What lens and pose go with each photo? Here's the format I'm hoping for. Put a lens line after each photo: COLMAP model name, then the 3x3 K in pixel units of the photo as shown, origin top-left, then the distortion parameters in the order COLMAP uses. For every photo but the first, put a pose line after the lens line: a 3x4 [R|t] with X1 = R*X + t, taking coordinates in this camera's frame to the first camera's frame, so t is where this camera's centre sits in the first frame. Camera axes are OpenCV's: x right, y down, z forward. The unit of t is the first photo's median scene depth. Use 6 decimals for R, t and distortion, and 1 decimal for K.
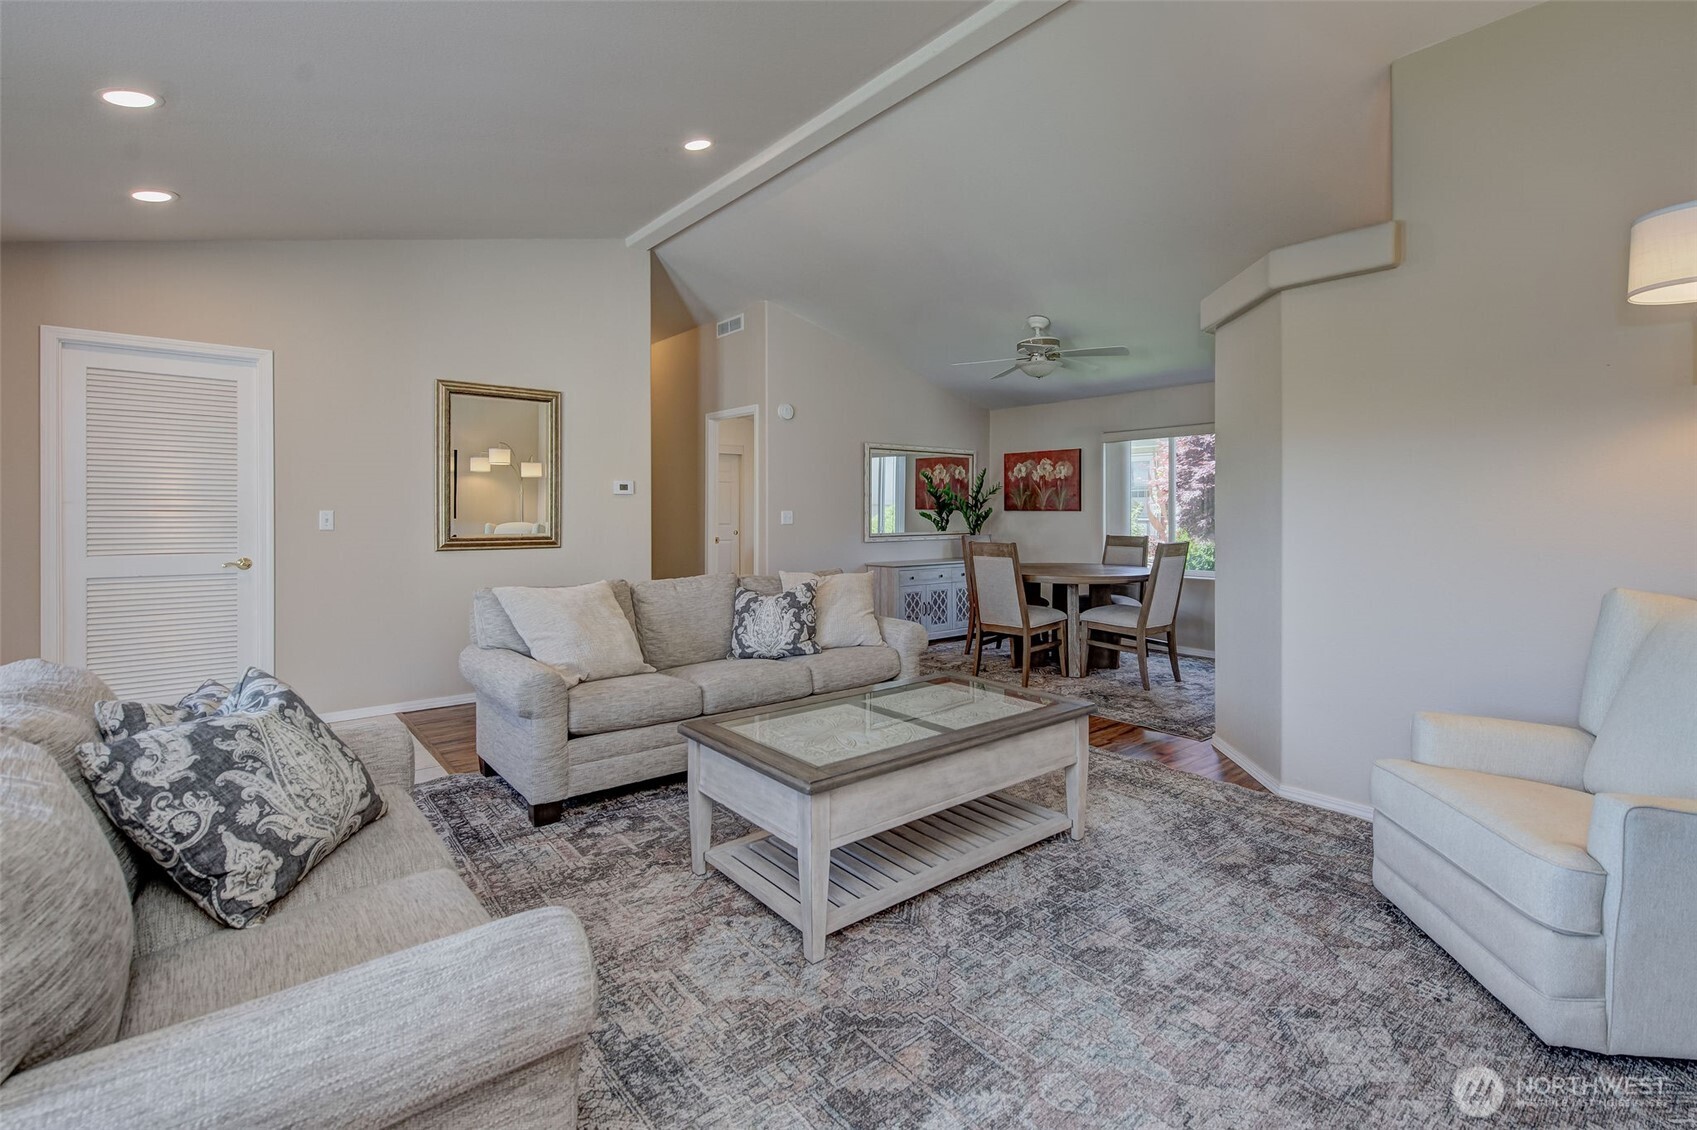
lens RADIAL K [[765.5, 0, 840.9], [0, 765.5, 558.6], [0, 0, 1]] dist [-0.001203, -0.010321]
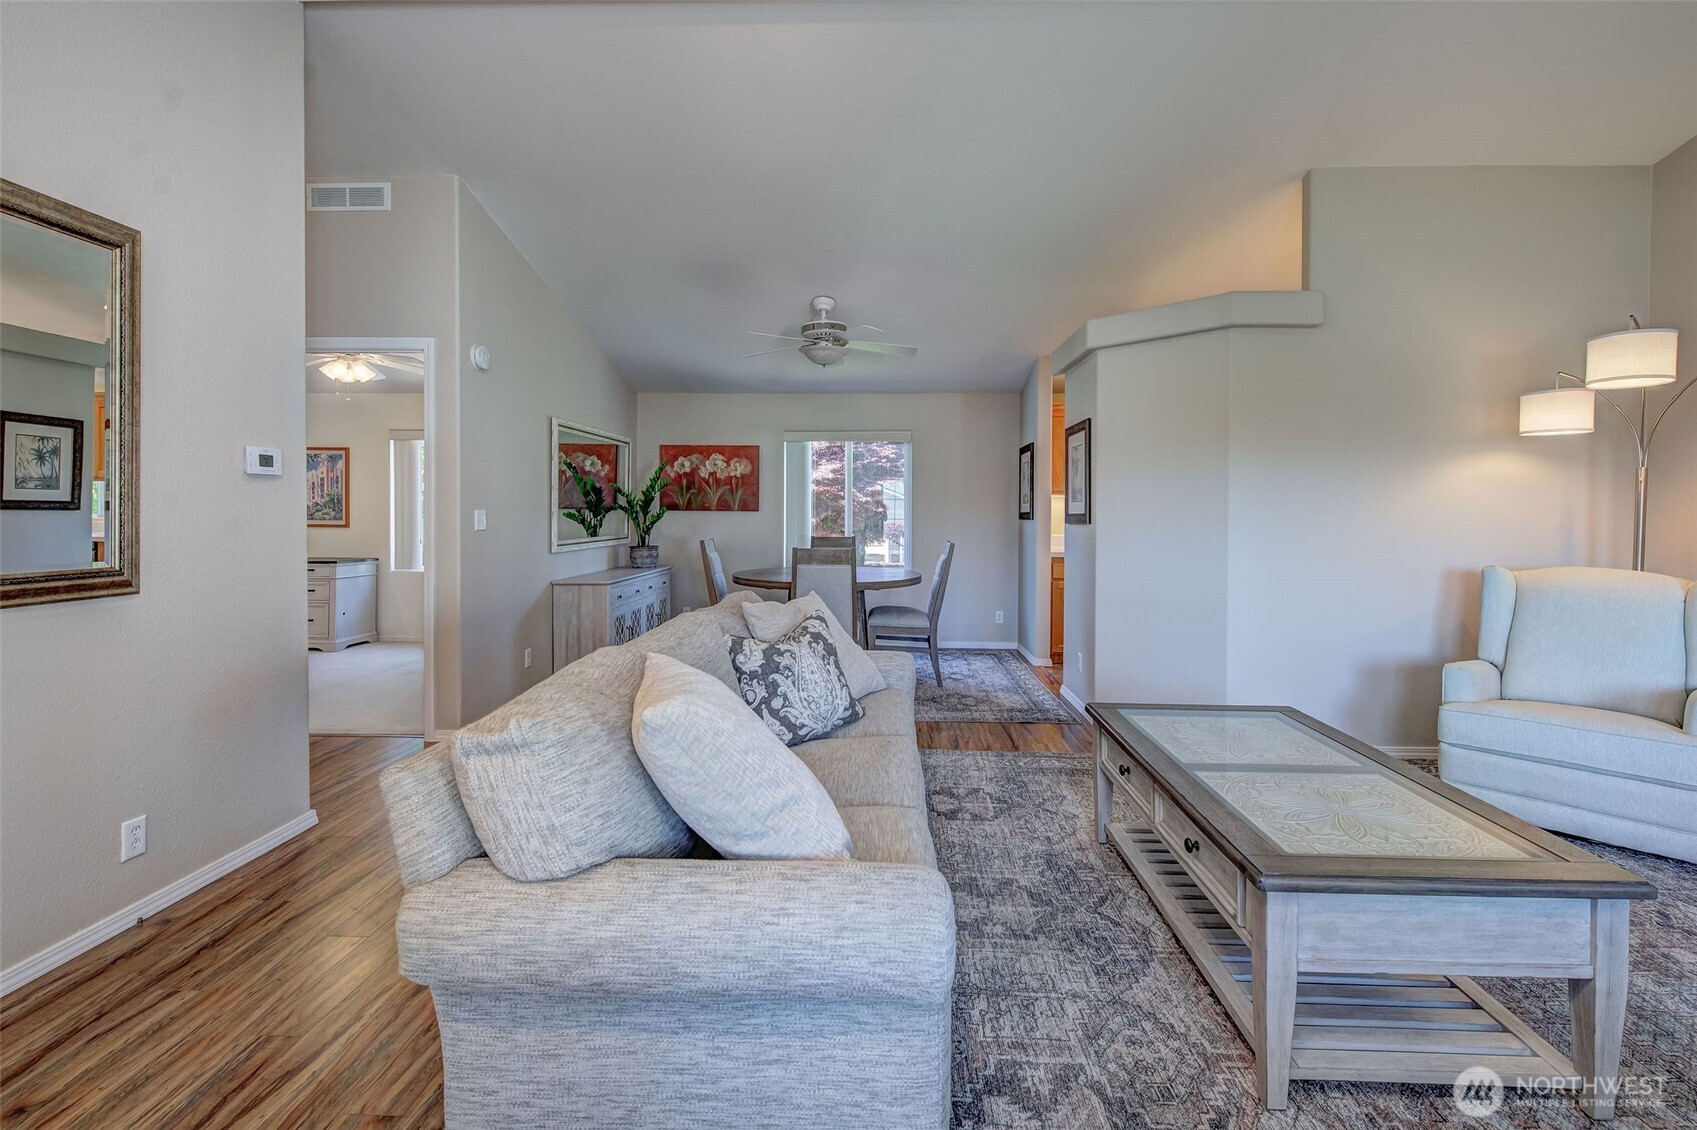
lens RADIAL K [[738.6, 0, 856.1], [0, 738.6, 559.9], [0, 0, 1]] dist [0.001666, -0.007272]
pose [[0.661928, -0.043841, 0.748284, -0.285827], [0.038788, 0.998954, 0.024217, -0.019077], [-0.748563, 0.012994, 0.662937, 0.293212]]
